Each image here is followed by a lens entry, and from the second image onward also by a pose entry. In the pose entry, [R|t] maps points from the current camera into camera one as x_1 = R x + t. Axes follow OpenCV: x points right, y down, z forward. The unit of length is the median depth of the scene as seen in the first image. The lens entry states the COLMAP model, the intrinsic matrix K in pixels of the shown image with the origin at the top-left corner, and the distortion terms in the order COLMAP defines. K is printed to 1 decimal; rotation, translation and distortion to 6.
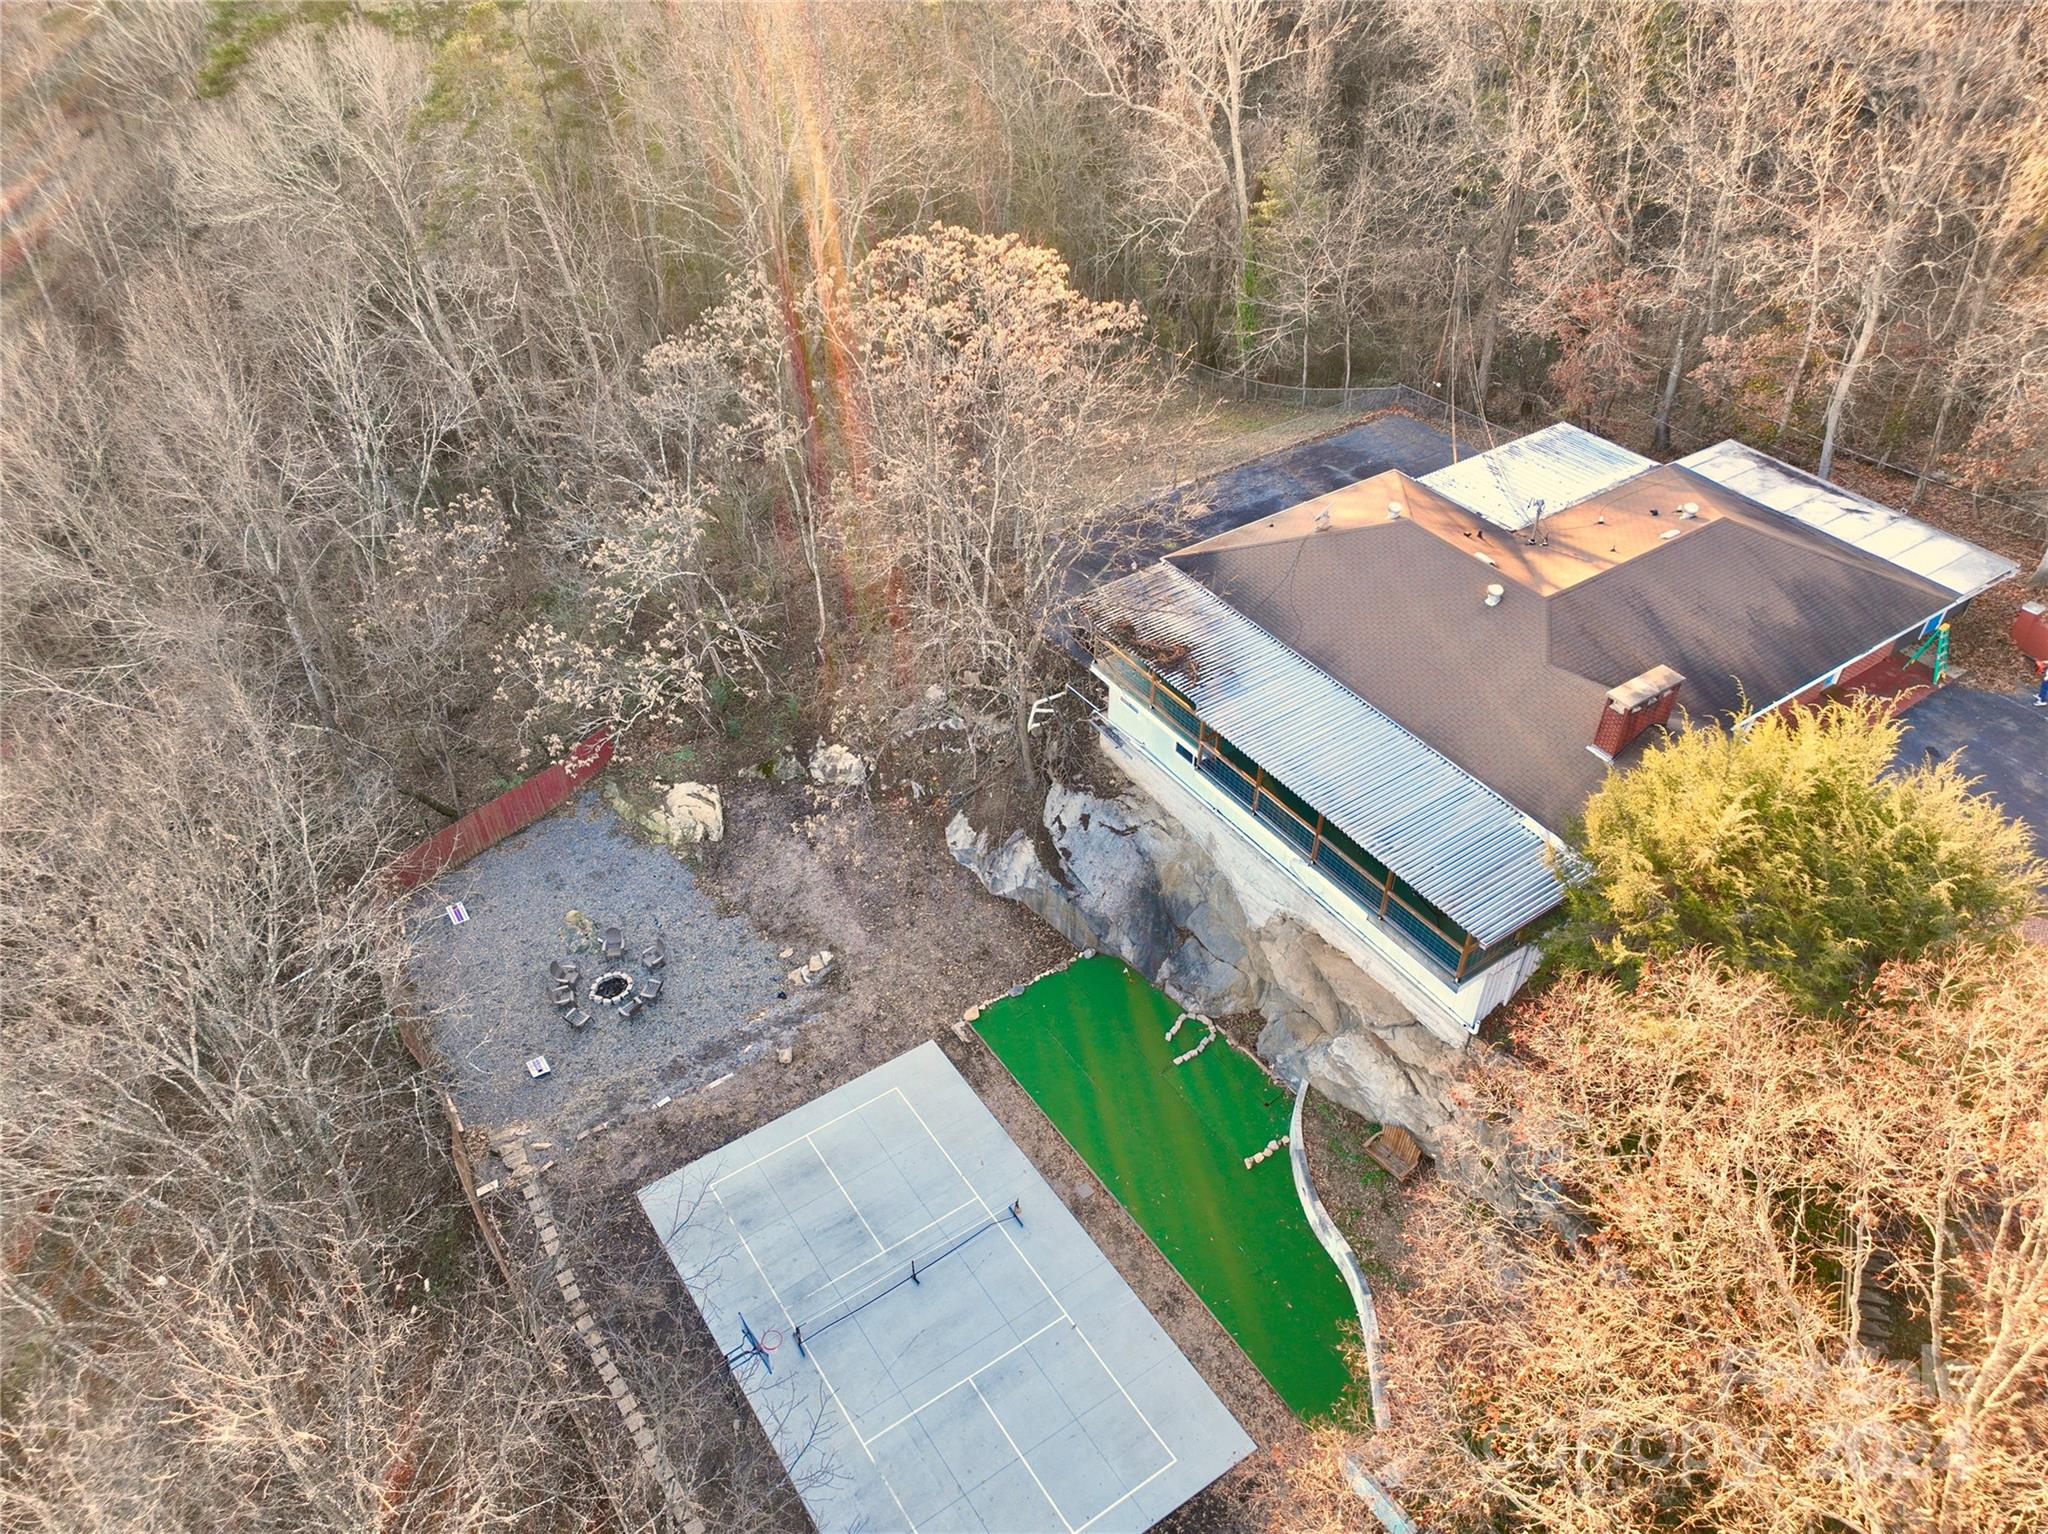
lens RADIAL K [[1456.7, 0, 1024.0], [0, 1456.7, 767.0], [0, 0, 1]] dist [0.003394, 0.001167]
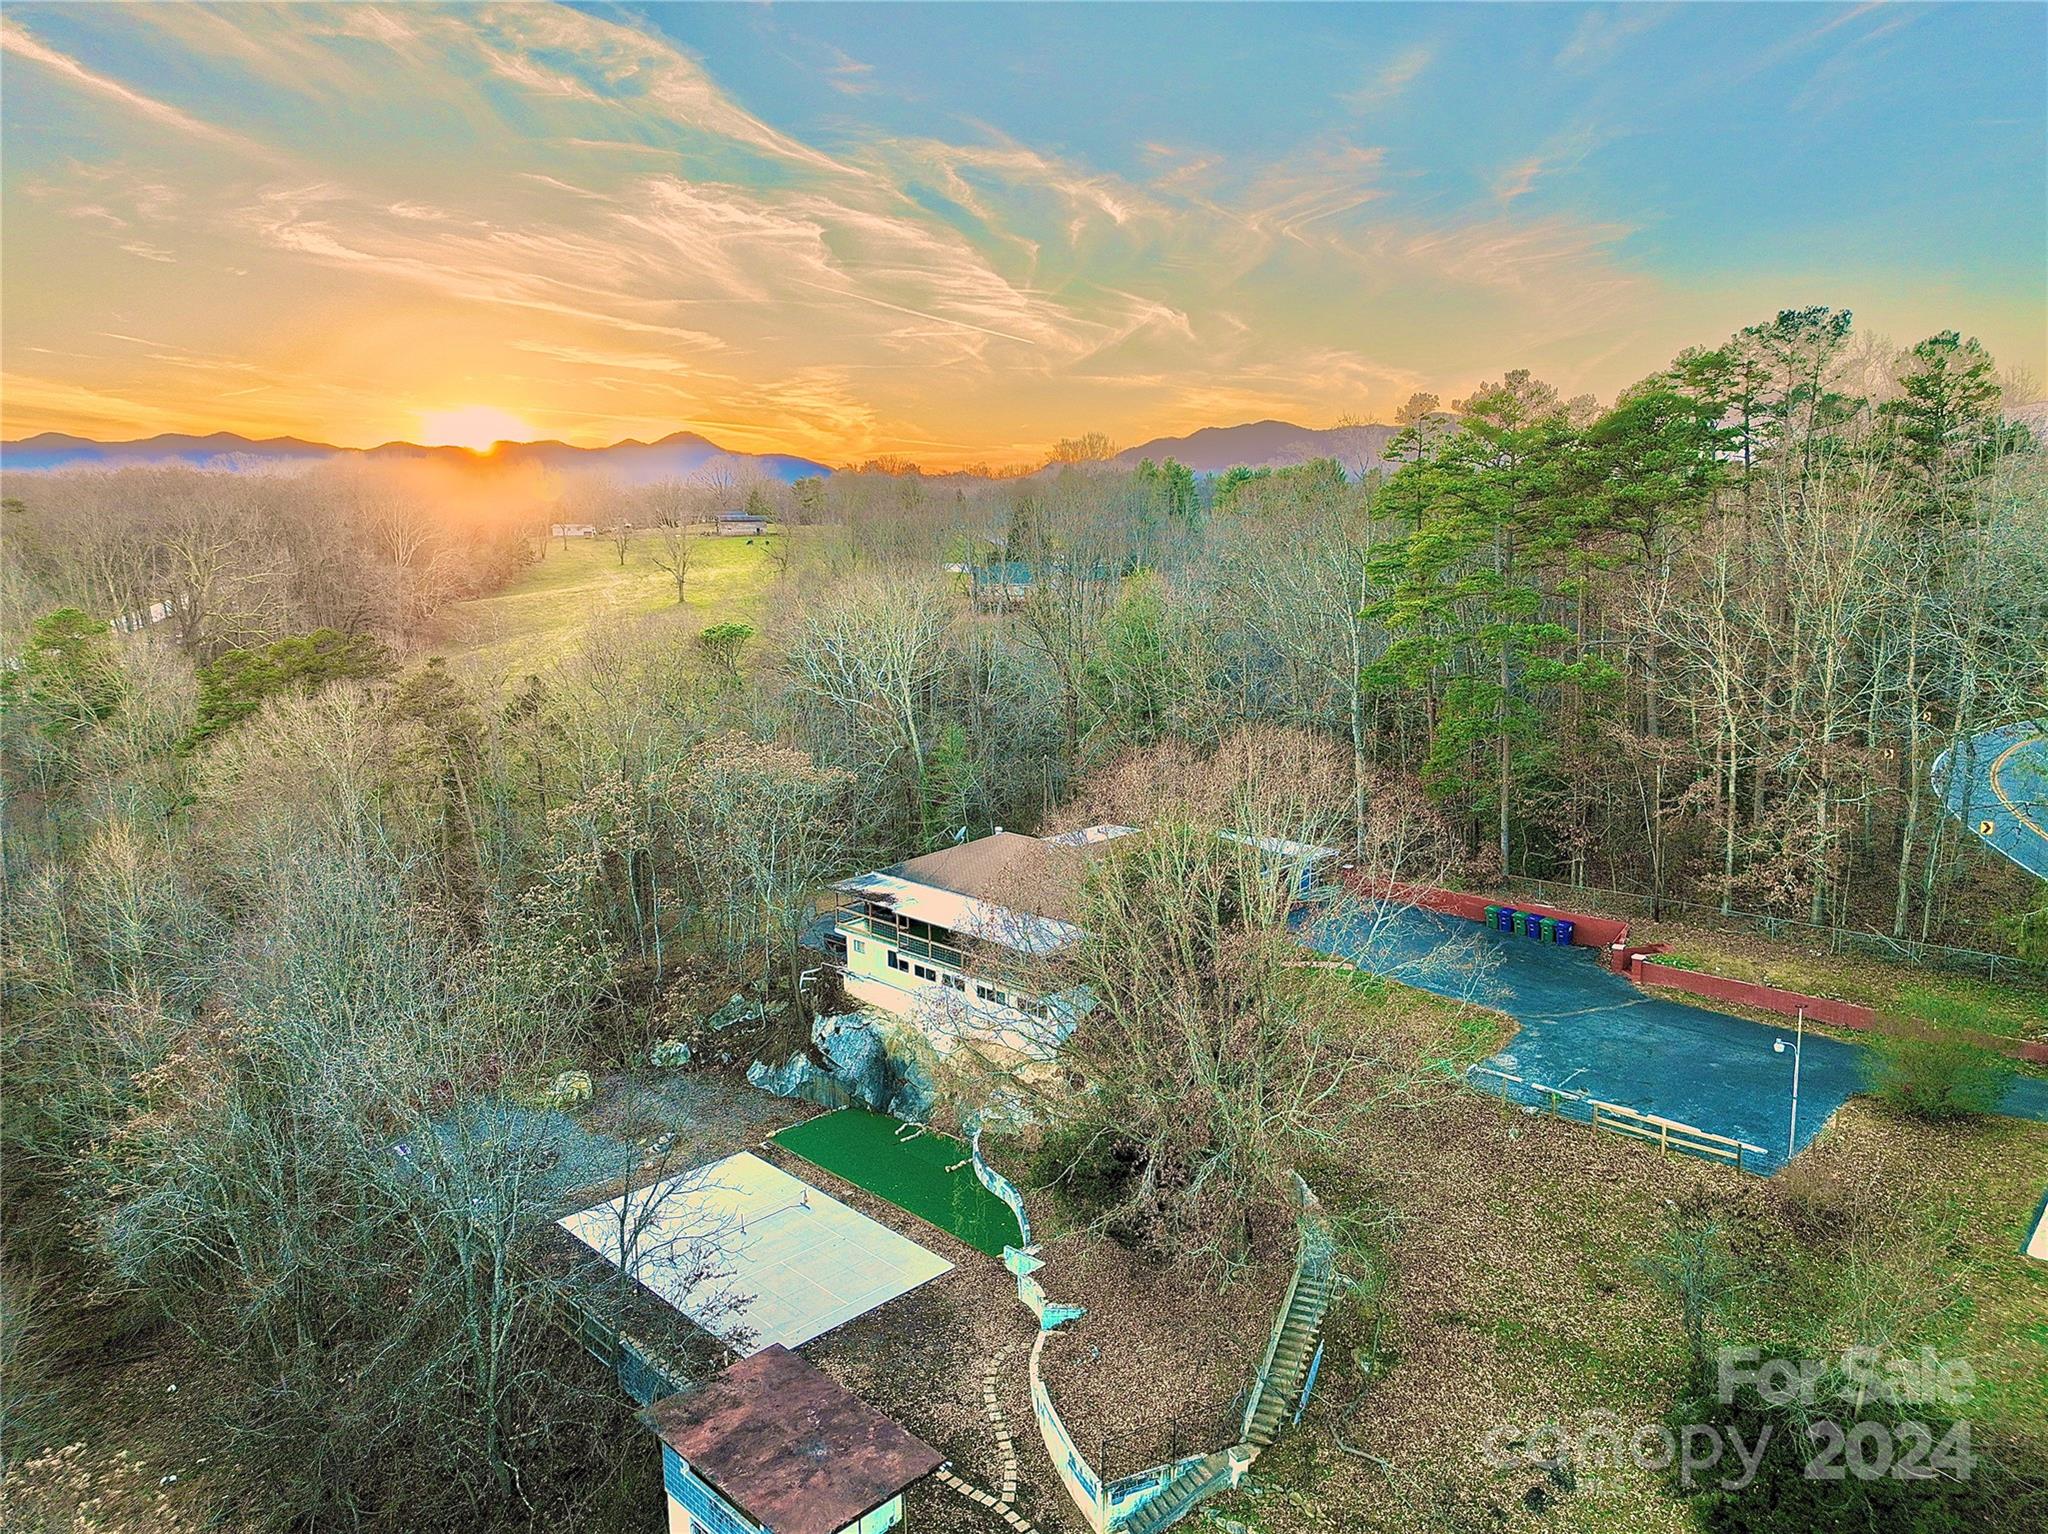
lens RADIAL K [[1456.7, 0, 1024.0], [0, 1456.7, 767.0], [0, 0, 1]] dist [0.003394, 0.001167]
pose [[0.983032, -0.031846, 0.180651, -0.037468], [0.117623, 0.865139, -0.487544, 0.604549], [-0.140761, 0.500520, 0.854205, -0.555595]]
